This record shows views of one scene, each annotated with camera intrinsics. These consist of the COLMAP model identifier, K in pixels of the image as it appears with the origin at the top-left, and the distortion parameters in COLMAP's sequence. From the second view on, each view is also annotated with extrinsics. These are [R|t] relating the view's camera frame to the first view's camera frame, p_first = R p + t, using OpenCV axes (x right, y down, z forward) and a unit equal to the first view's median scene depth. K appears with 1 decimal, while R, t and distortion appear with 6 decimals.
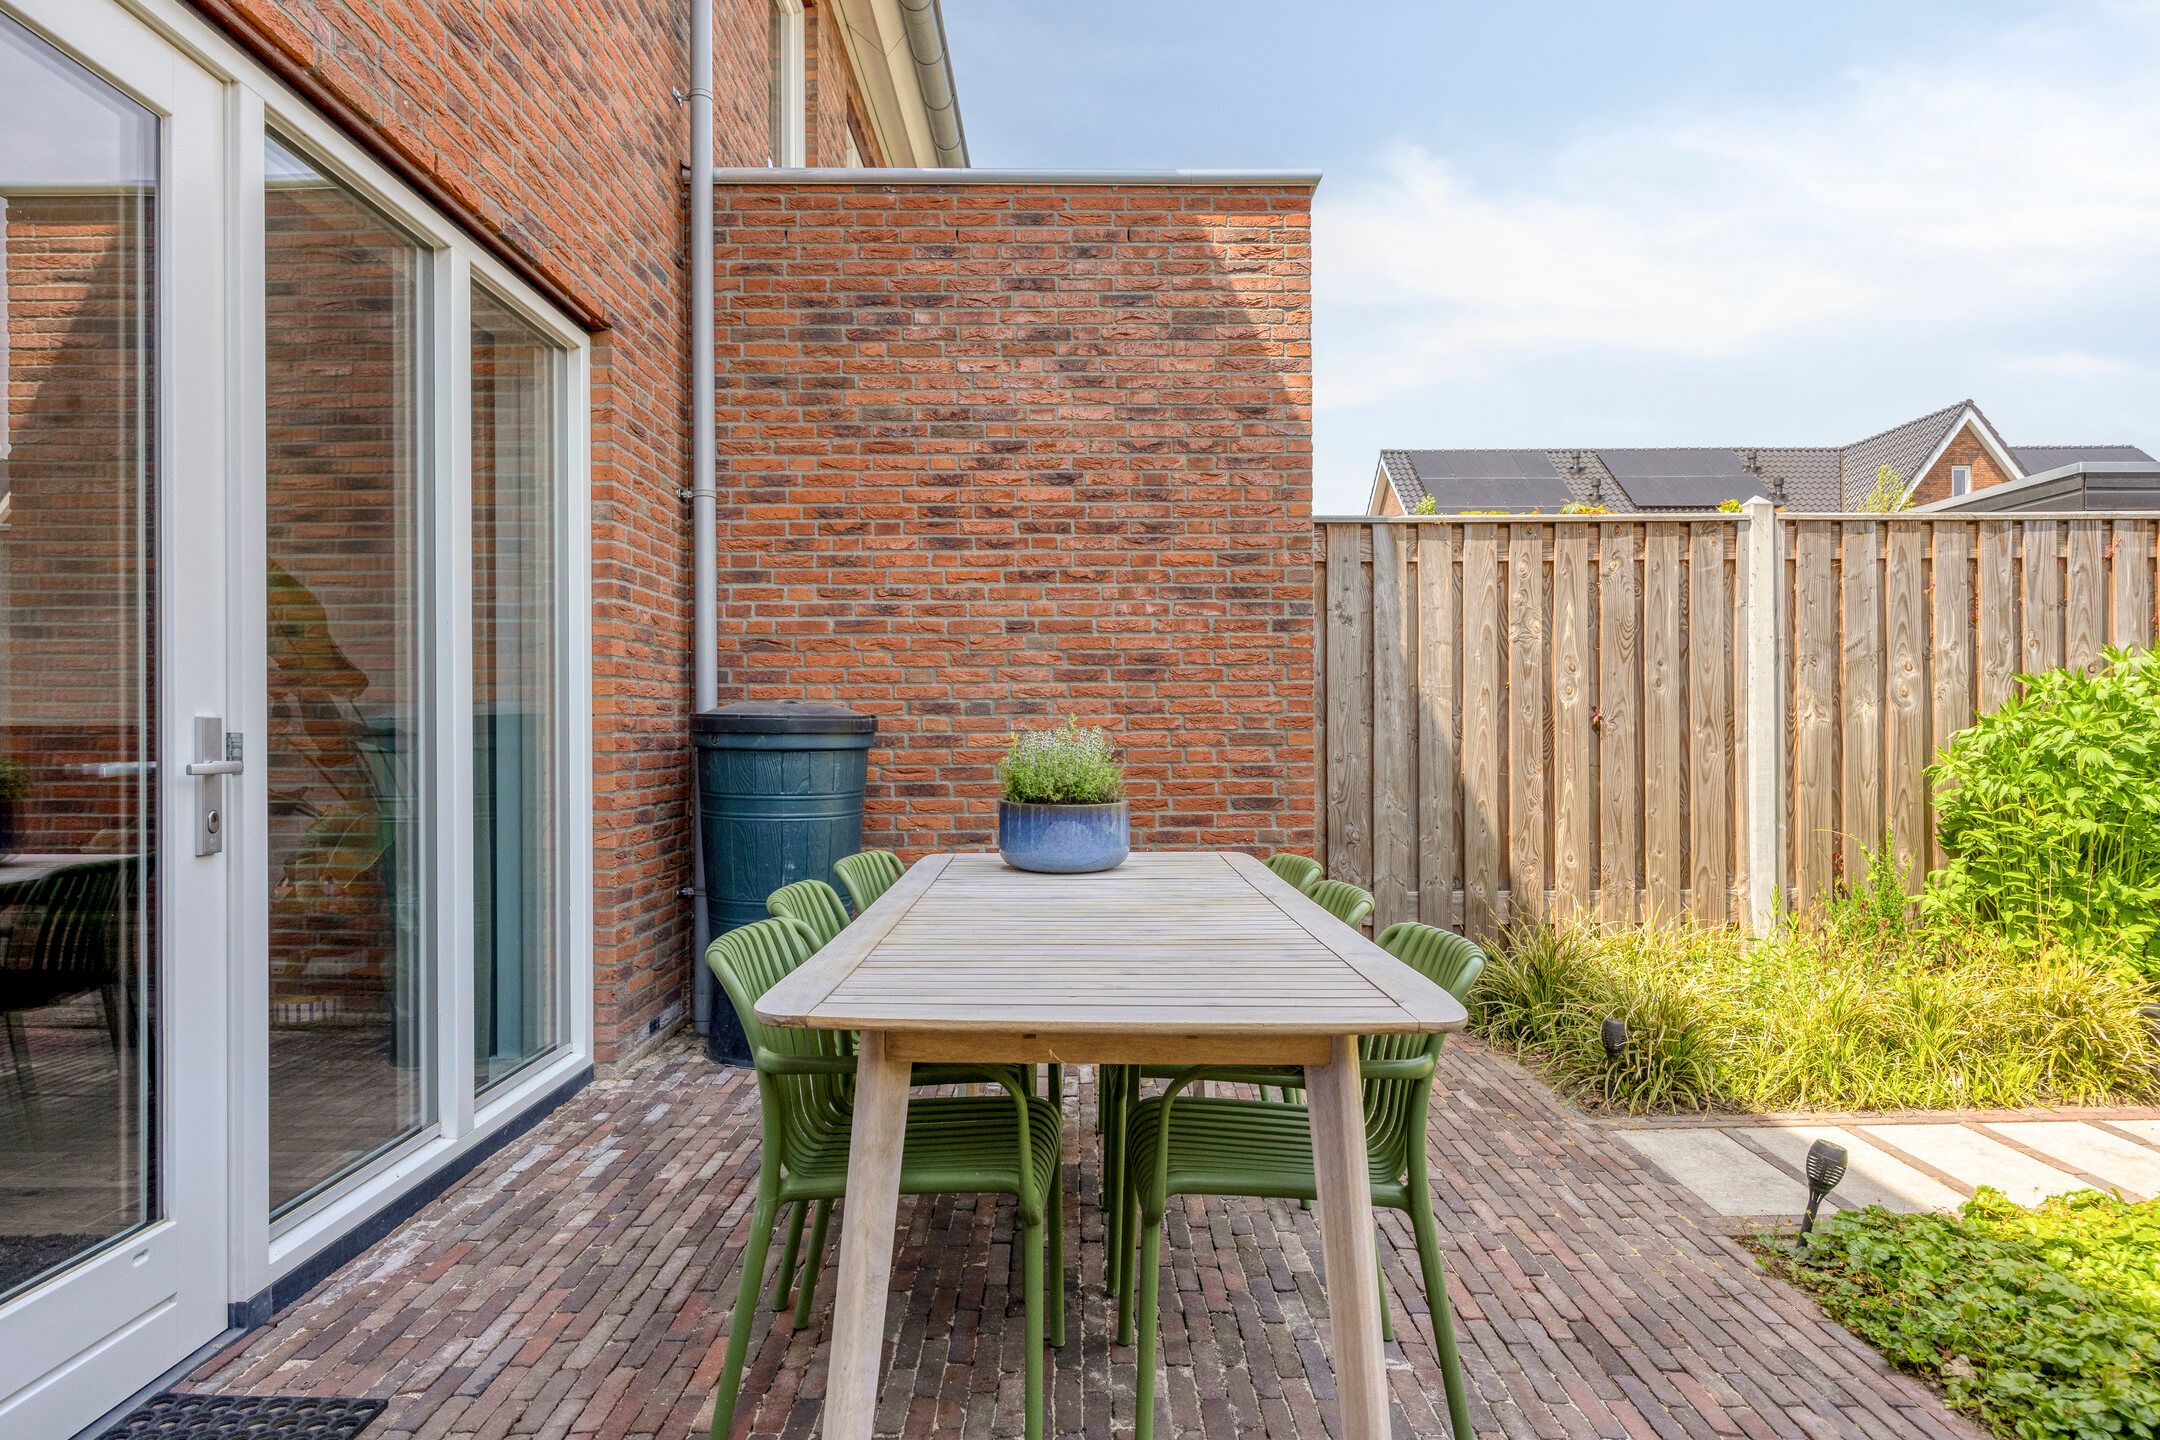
lens RADIAL K [[1192.5, 0, 1077.4], [0, 1192.5, 718.0], [0, 0, 1]] dist [-0.001451, -0.000123]
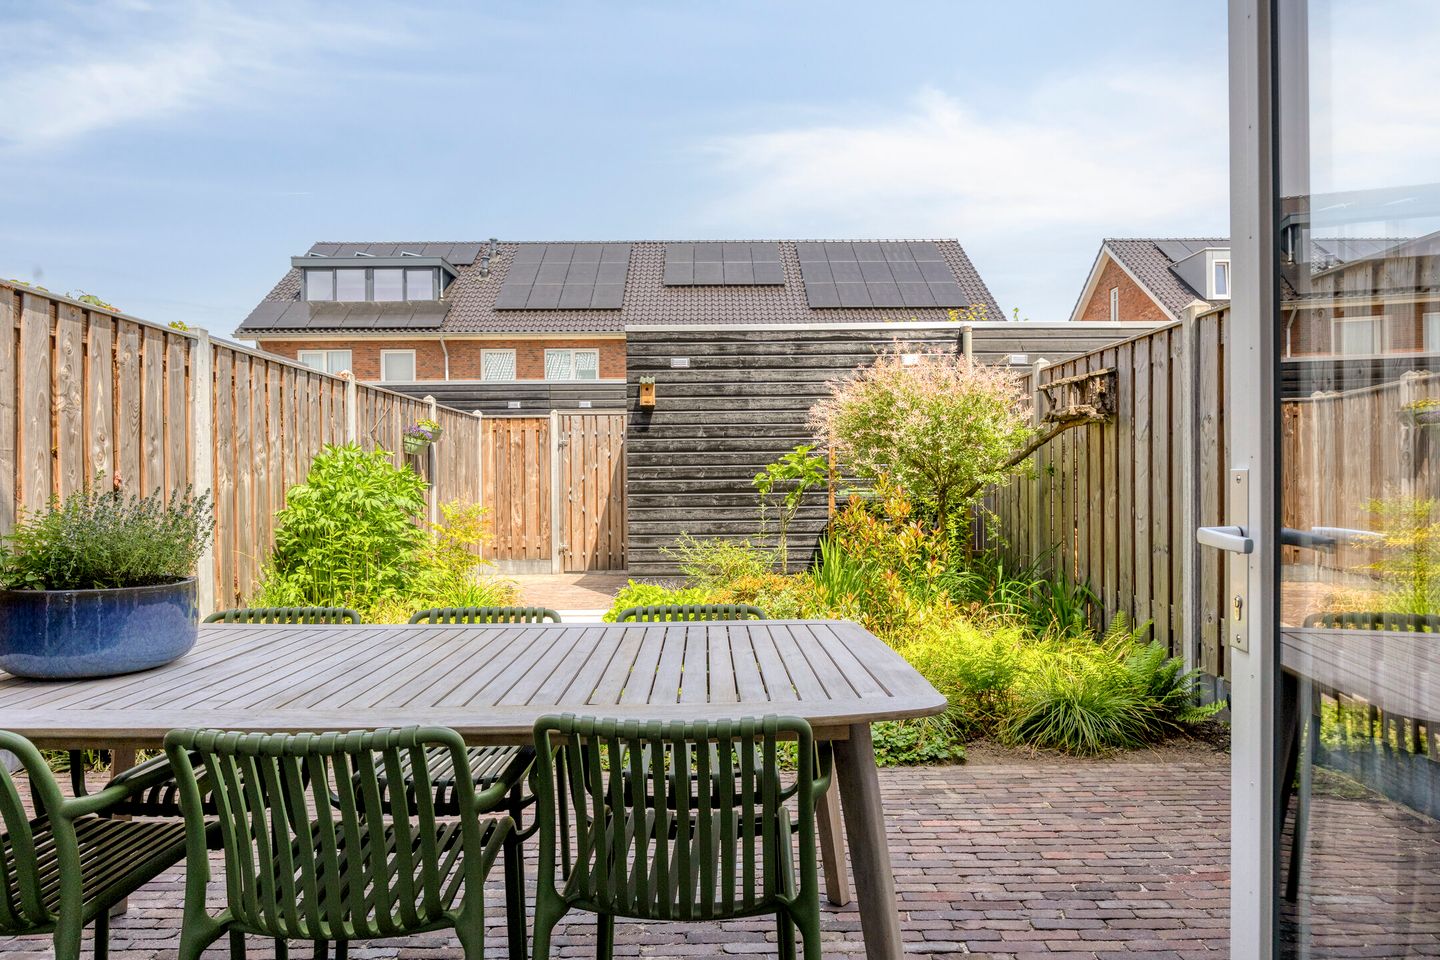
lens RADIAL K [[804.2, 0, 716.9], [0, 804.2, 491.5], [0, 0, 1]] dist [-0.000957, -0.000032]
pose [[-0.010139, -0.005487, 0.999934, -0.377534], [-0.003149, 0.999980, 0.005456, 0.003780], [-0.999944, -0.003094, -0.010156, 0.405575]]
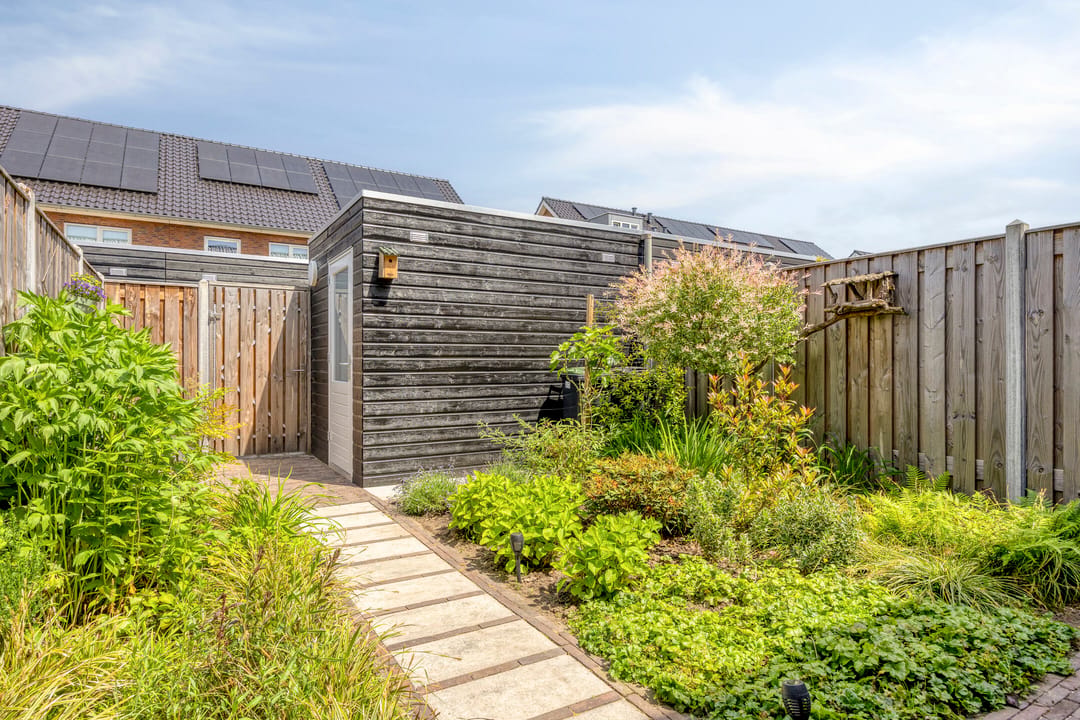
lens RADIAL K [[599.2, 0, 536.6], [0, 599.2, 363.6], [0, 0, 1]] dist [-0.003082, -0.000749]
pose [[-0.517683, 0.005107, 0.855557, 0.118183], [-0.006518, 0.999930, -0.009912, 0.010360], [-0.855547, -0.010708, -0.517614, 0.862324]]
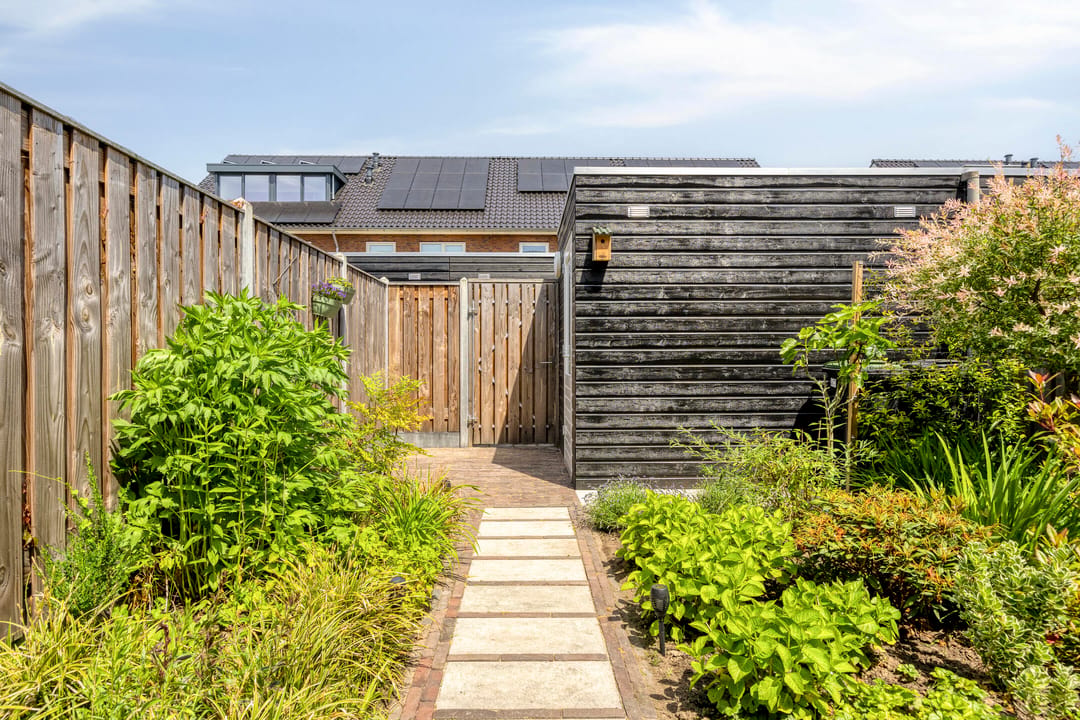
lens RADIAL K [[596.2, 0, 538.7], [0, 596.2, 359.0], [0, 0, 1]] dist [-0.001451, -0.000123]
pose [[-0.024181, 0.000710, 0.999707, 0.214453], [-0.009284, 0.999956, -0.000935, 0.009132], [-0.999664, -0.009304, -0.024173, 0.653380]]
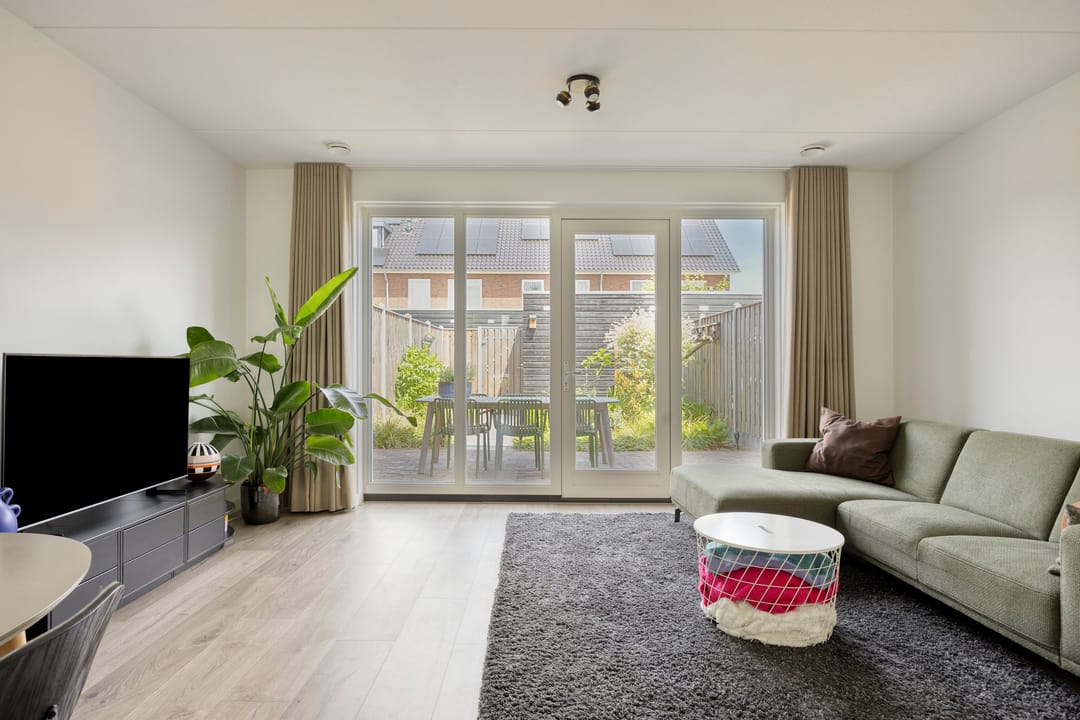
lens RADIAL K [[599.2, 0, 536.6], [0, 599.2, 363.6], [0, 0, 1]] dist [-0.003082, -0.000749]
pose [[0.006828, 0.005388, 0.999962, -1.368591], [-0.015735, 0.999862, -0.005280, 0.010084], [-0.999853, -0.015698, 0.006911, 0.489801]]
